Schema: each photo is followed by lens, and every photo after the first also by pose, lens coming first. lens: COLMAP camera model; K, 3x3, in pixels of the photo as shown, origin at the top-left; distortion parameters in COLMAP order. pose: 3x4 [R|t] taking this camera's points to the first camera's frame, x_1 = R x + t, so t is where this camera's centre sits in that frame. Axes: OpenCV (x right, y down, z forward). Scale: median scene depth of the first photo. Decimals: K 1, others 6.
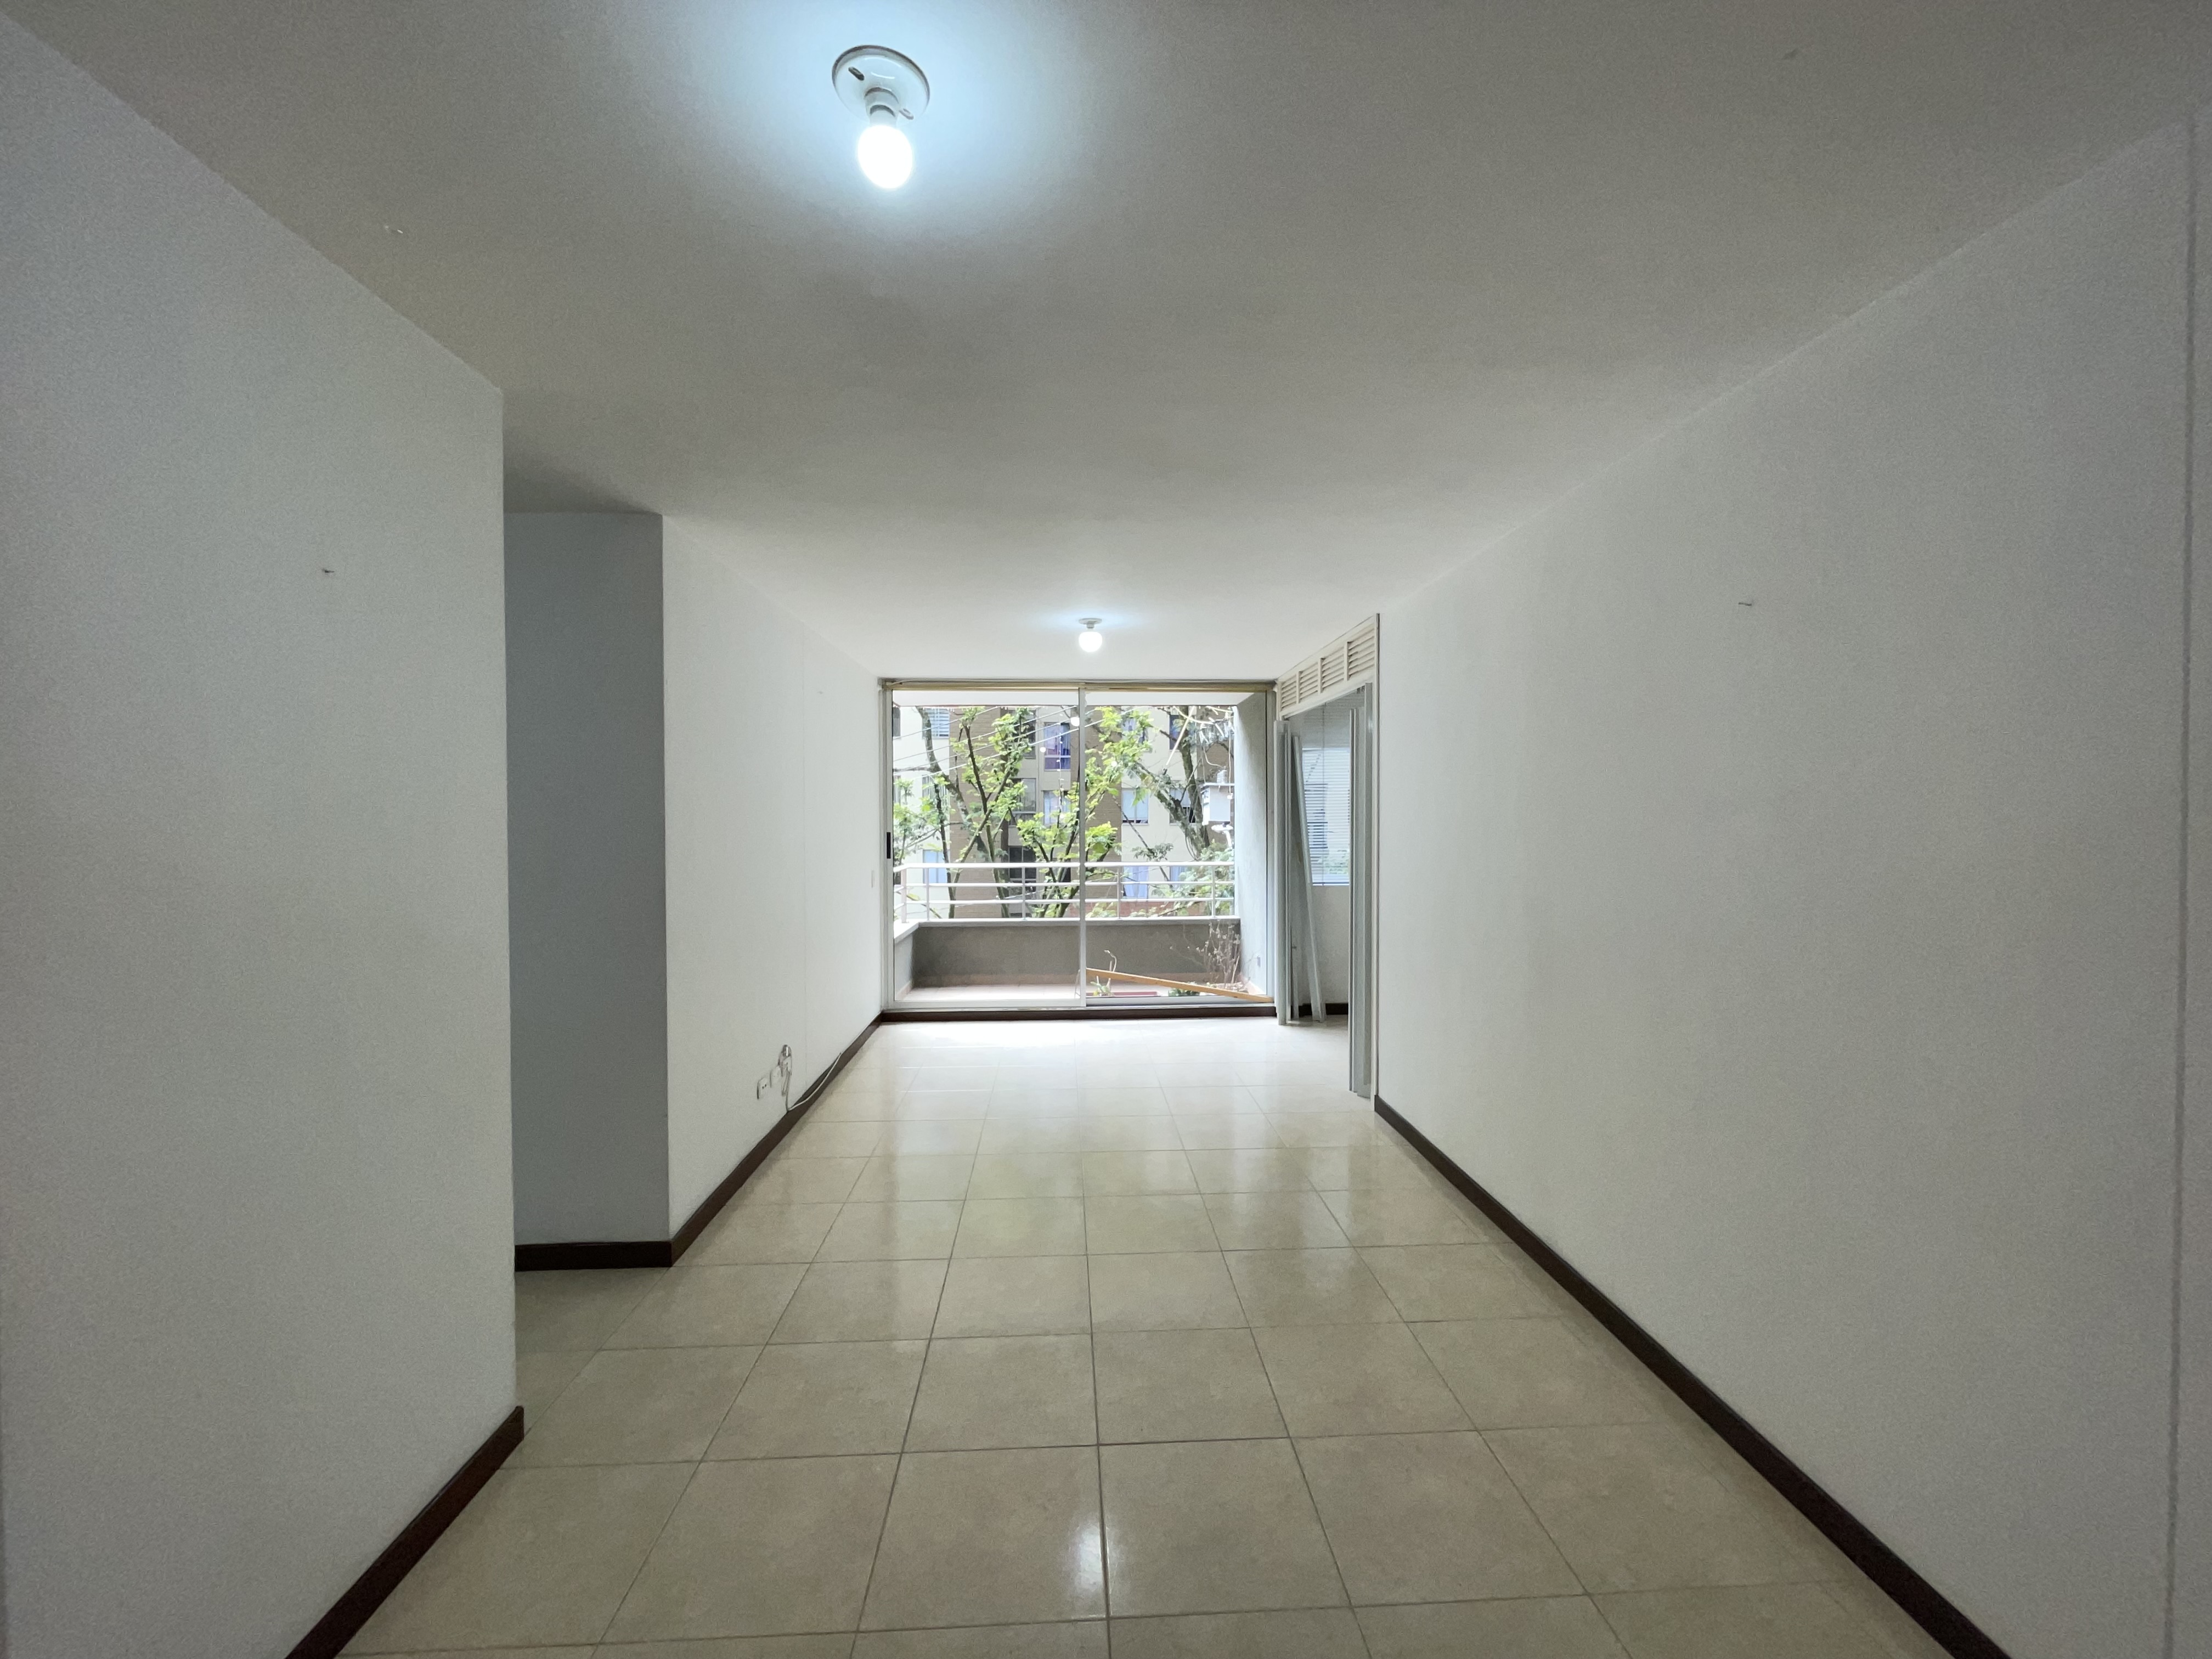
lens RADIAL K [[898.1, 0, 1108.2], [0, 898.1, 832.2], [0, 0, 1]] dist [-0.002575, -0.000322]
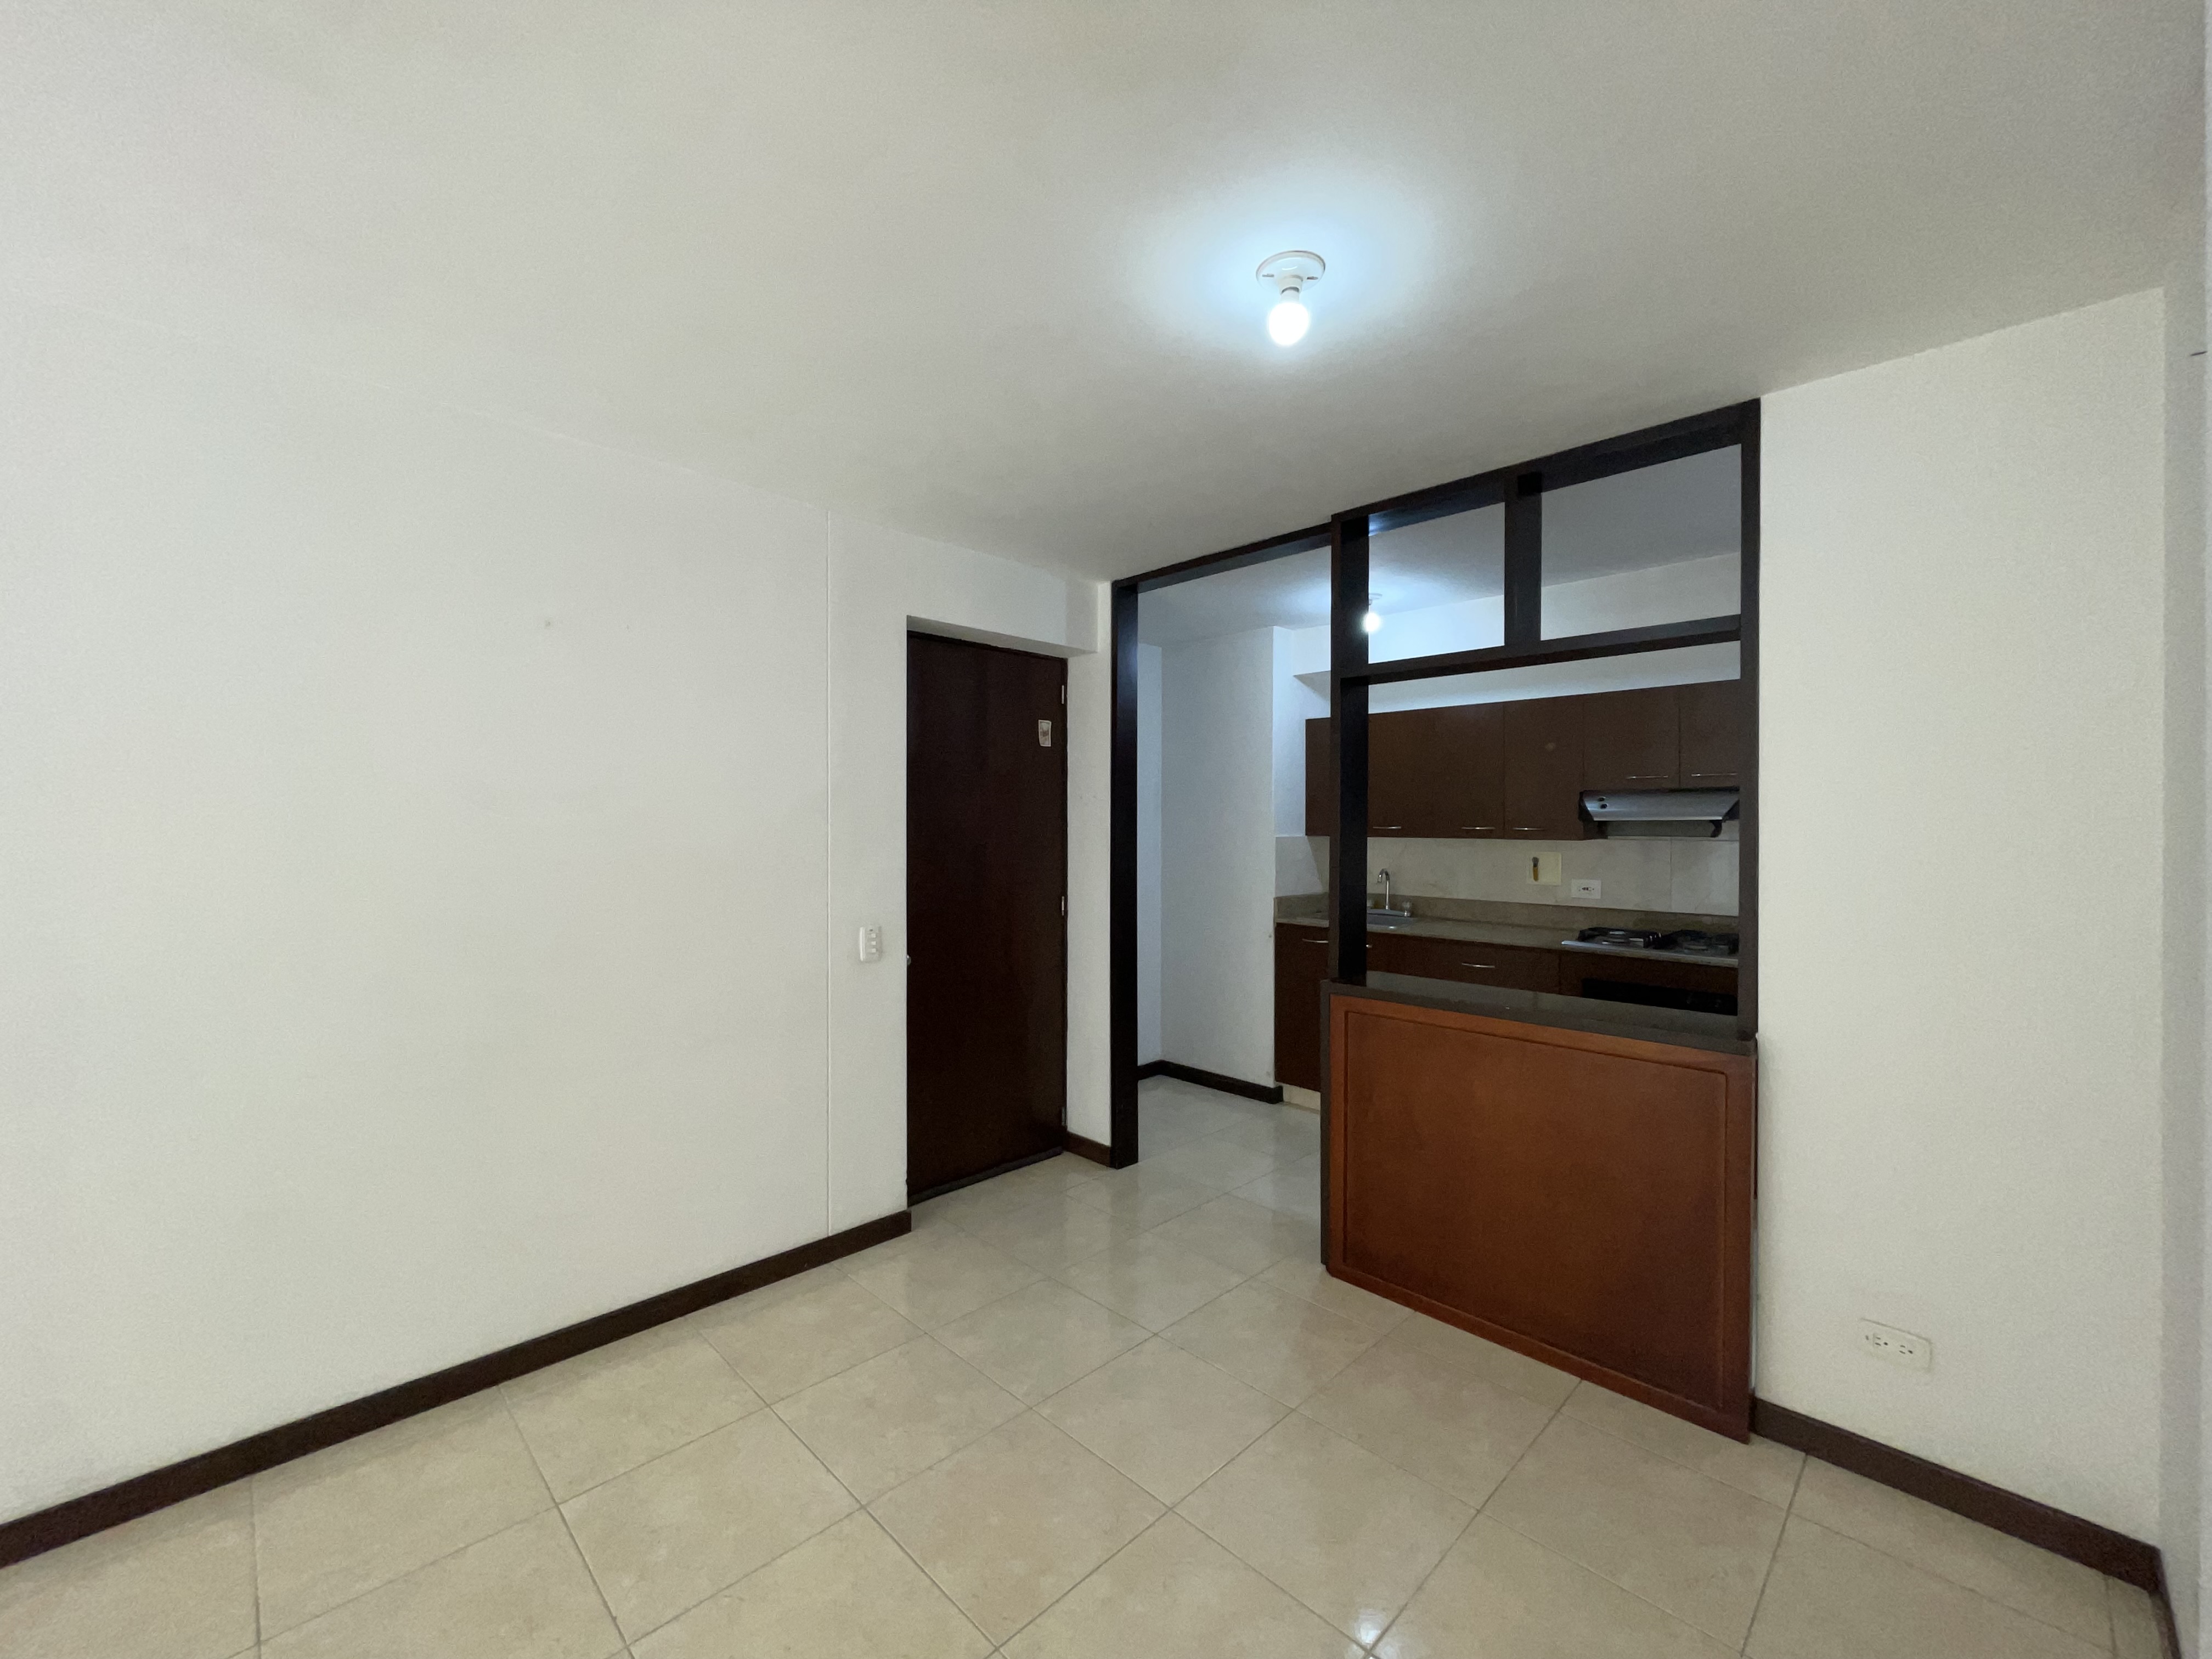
lens RADIAL K [[898.1, 0, 1107.9], [0, 898.1, 824.1], [0, 0, 1]] dist [-0.002575, -0.000322]
pose [[-0.666022, -0.002663, 0.745927, -0.197535], [0.015029, 0.999743, 0.016988, -0.001460], [-0.745781, 0.022525, -0.665811, 0.386139]]
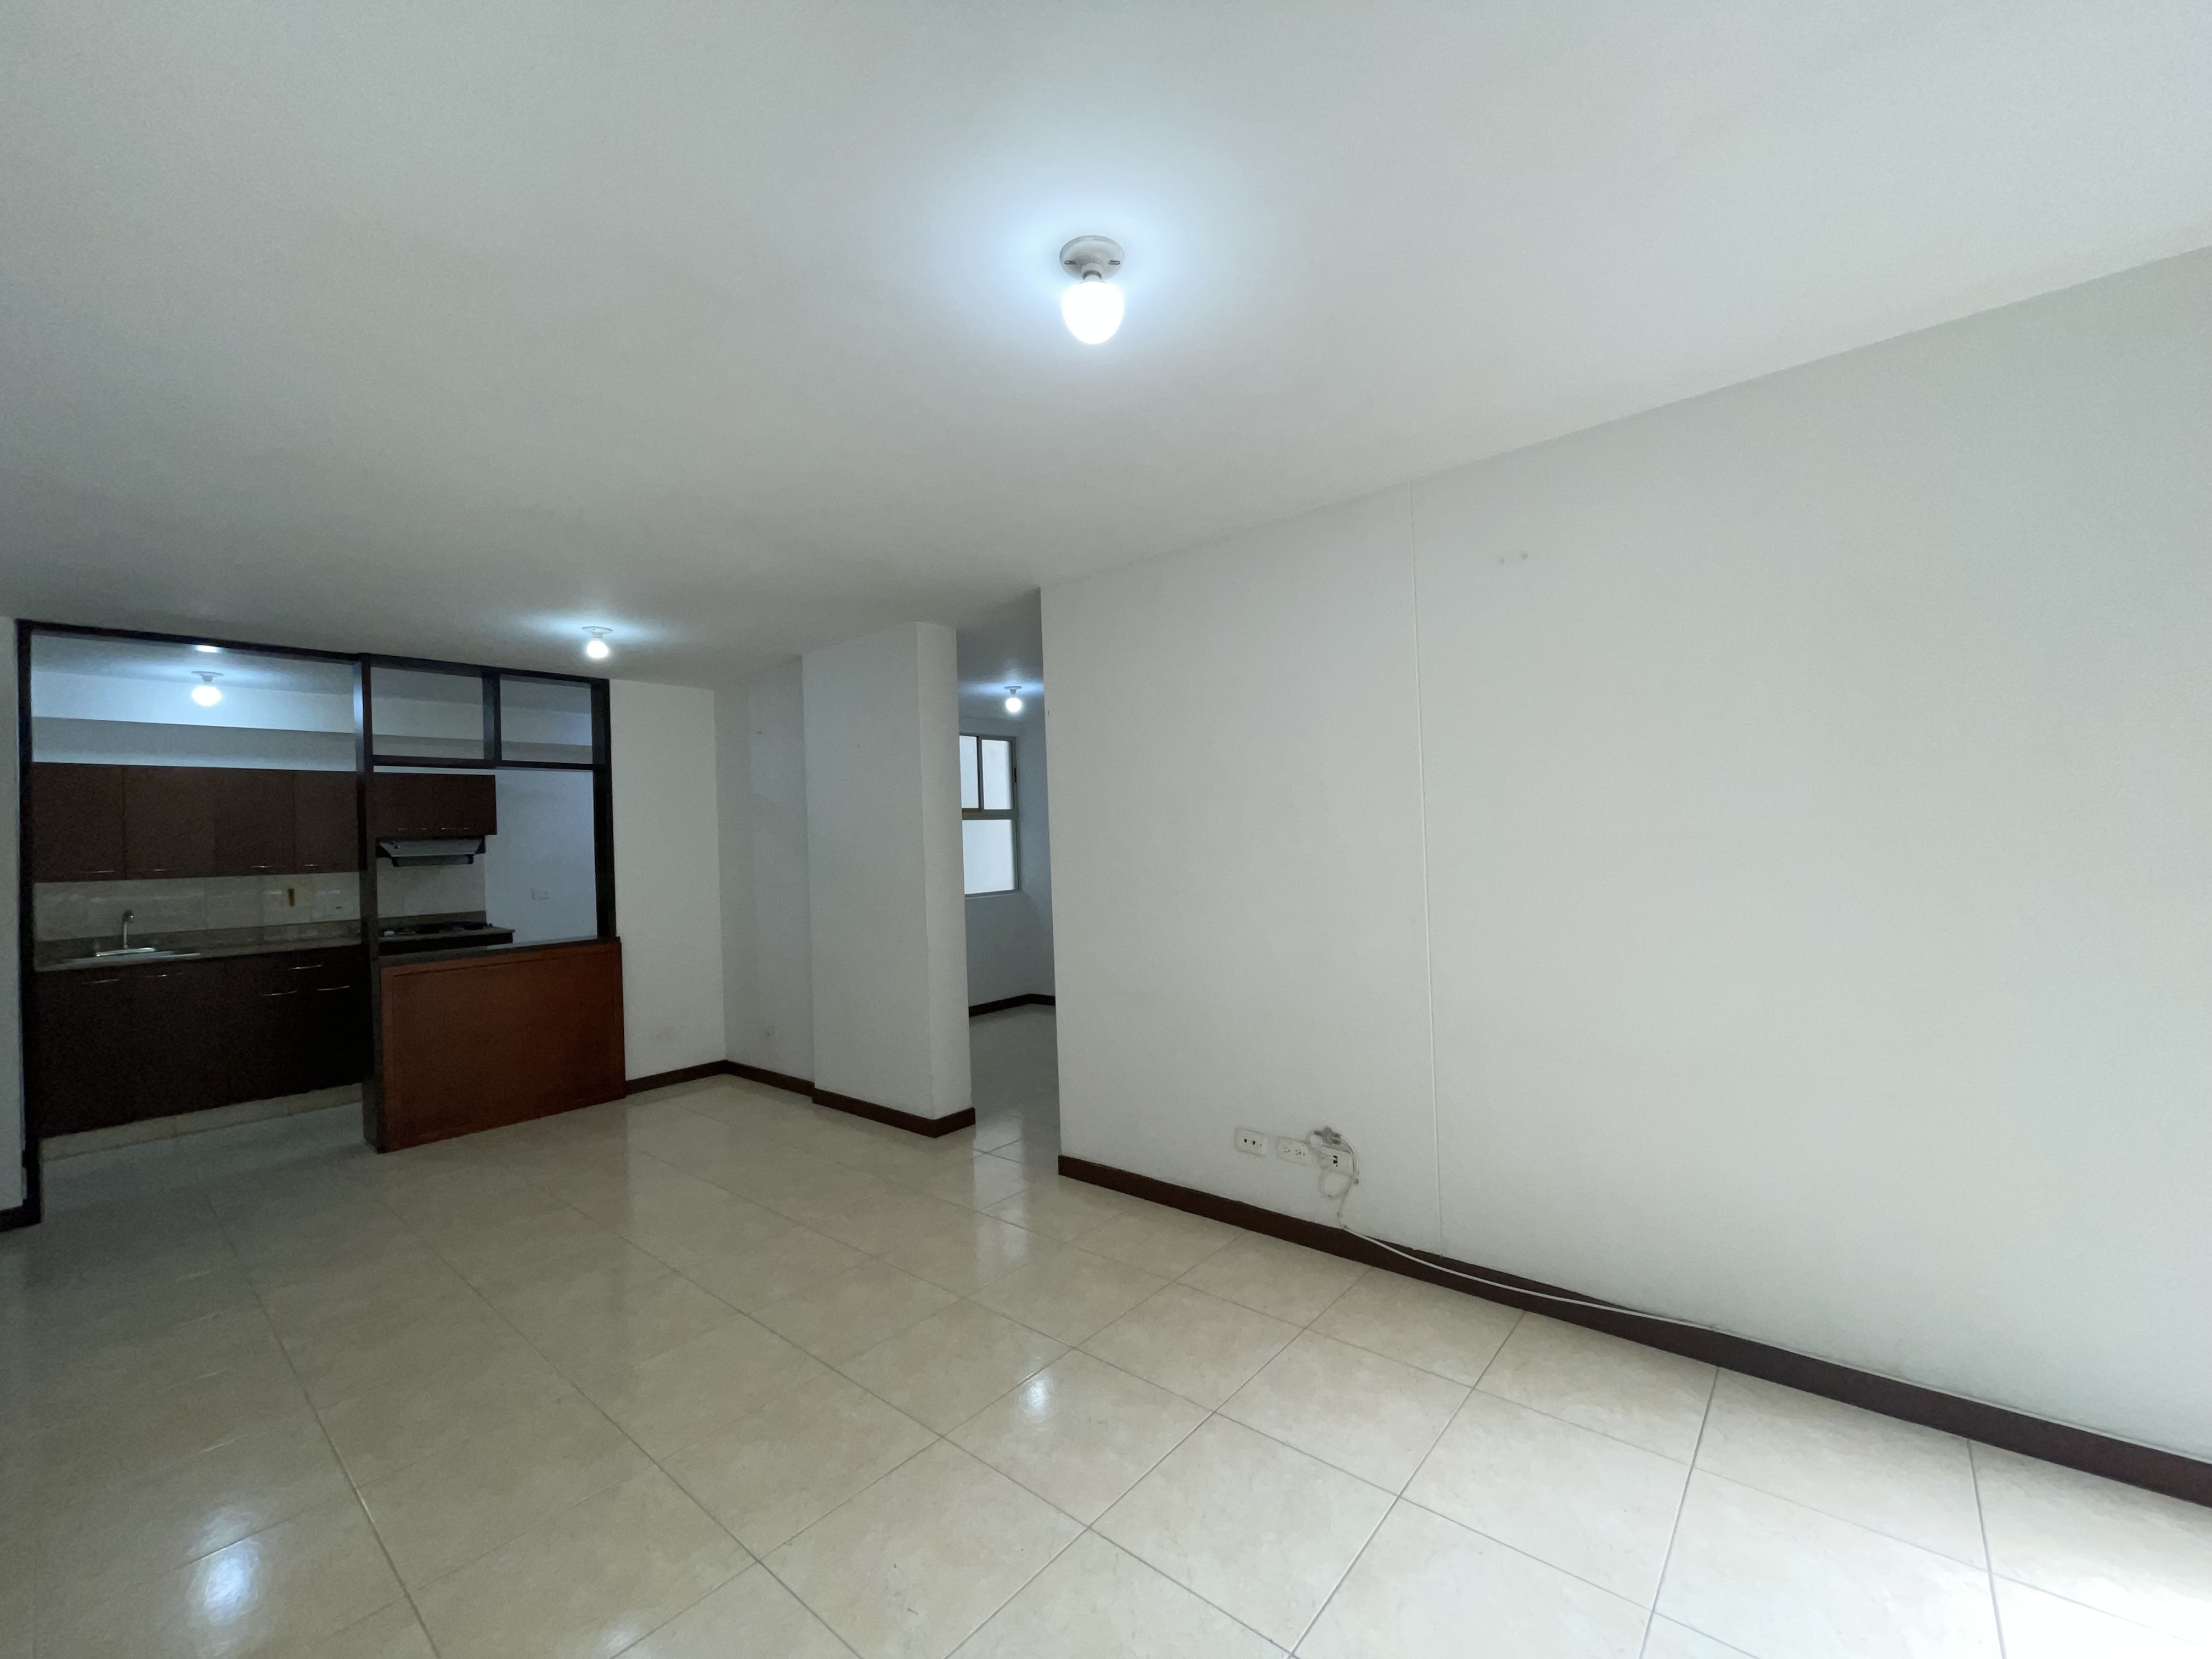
lens RADIAL K [[898.1, 0, 1097.2], [0, 898.1, 833.7], [0, 0, 1]] dist [-0.002575, -0.000322]
pose [[-0.681937, 0.018987, -0.731165, 0.188247], [0.020050, 0.999773, 0.007262, -0.004028], [0.731136, -0.009708, -0.682162, 0.870351]]
